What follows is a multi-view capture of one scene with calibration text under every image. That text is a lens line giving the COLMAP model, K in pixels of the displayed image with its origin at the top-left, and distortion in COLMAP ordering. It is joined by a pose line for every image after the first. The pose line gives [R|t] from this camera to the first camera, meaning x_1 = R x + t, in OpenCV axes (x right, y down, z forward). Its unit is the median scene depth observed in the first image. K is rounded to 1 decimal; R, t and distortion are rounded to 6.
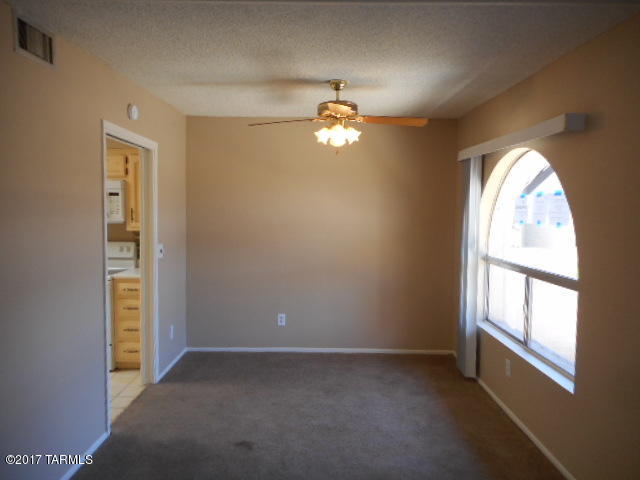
lens RADIAL K [[479.2, 0, 318.7], [0, 479.2, 239.5], [0, 0, 1]] dist [-0.007931, 0.009128]
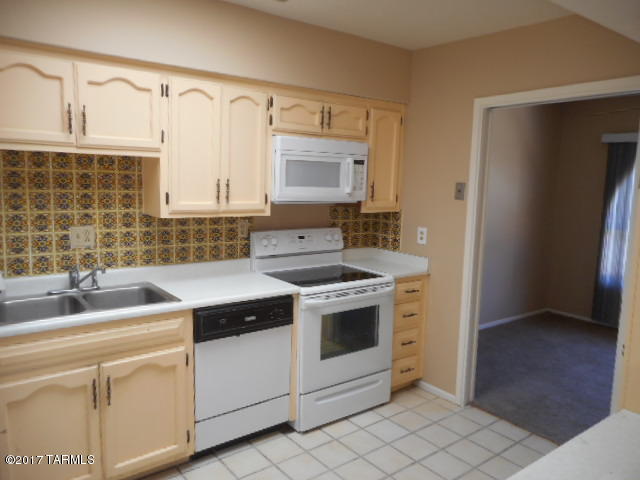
lens RADIAL K [[479.2, 0, 317.9], [0, 479.2, 237.9], [0, 0, 1]] dist [-0.007931, 0.009128]
pose [[0.791483, -0.067420, 0.607461, -0.910855], [0.019459, 0.996173, 0.085208, -0.044616], [-0.610881, -0.055620, 0.789766, 0.467065]]
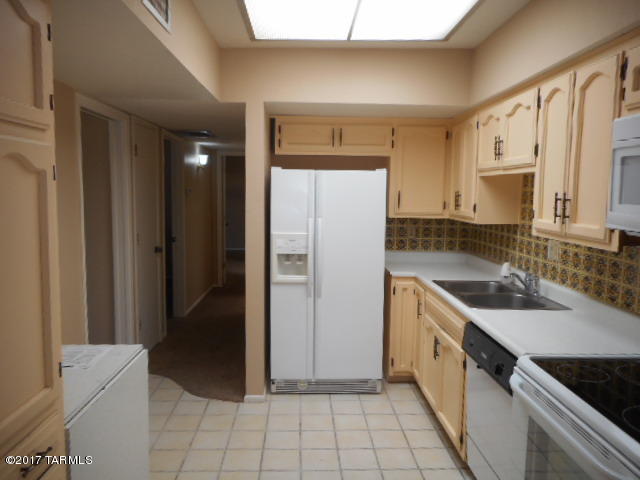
lens RADIAL K [[479.2, 0, 319.7], [0, 479.2, 240.9], [0, 0, 1]] dist [-0.007931, 0.009128]
pose [[0.037427, 0.090454, -0.995197, -0.195490], [-0.068233, 0.993802, 0.087762, -0.047656], [0.996967, 0.064621, 0.043367, 0.757119]]
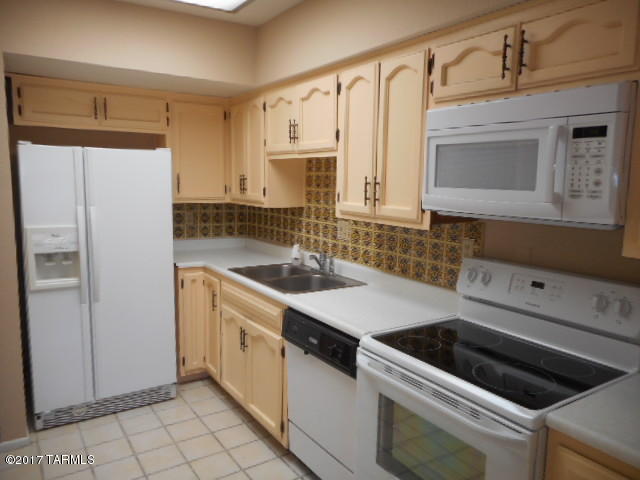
lens RADIAL K [[479.2, 0, 321.5], [0, 479.2, 240.5], [0, 0, 1]] dist [-0.007931, 0.009128]
pose [[0.556655, 0.103342, -0.824291, -0.266465], [-0.057856, 0.994646, 0.085629, -0.043383], [0.828726, 0.000024, 0.559654, 0.691162]]
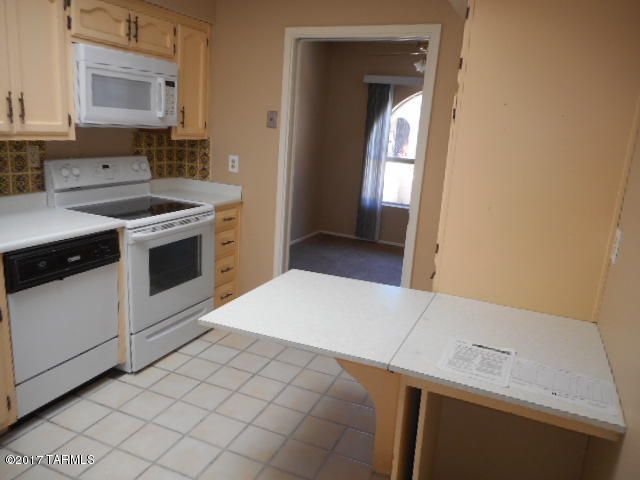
lens RADIAL K [[479.2, 0, 316.8], [0, 479.2, 237.5], [0, 0, 1]] dist [-0.007931, 0.009128]
pose [[0.397631, -0.199231, 0.895654, -0.972776], [-0.009218, 0.975225, 0.221023, -0.035939], [-0.917499, -0.096142, 0.385943, 0.537933]]
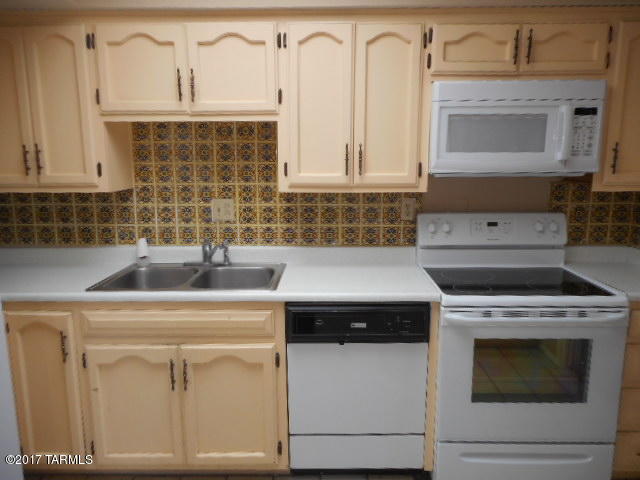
lens RADIAL K [[479.2, 0, 320.5], [0, 479.2, 238.4], [0, 0, 1]] dist [-0.007931, 0.009128]
pose [[0.999824, -0.016472, -0.008987, -0.672379], [0.017383, 0.993423, 0.113176, -0.031261], [0.007063, -0.113312, 0.993534, 0.533076]]
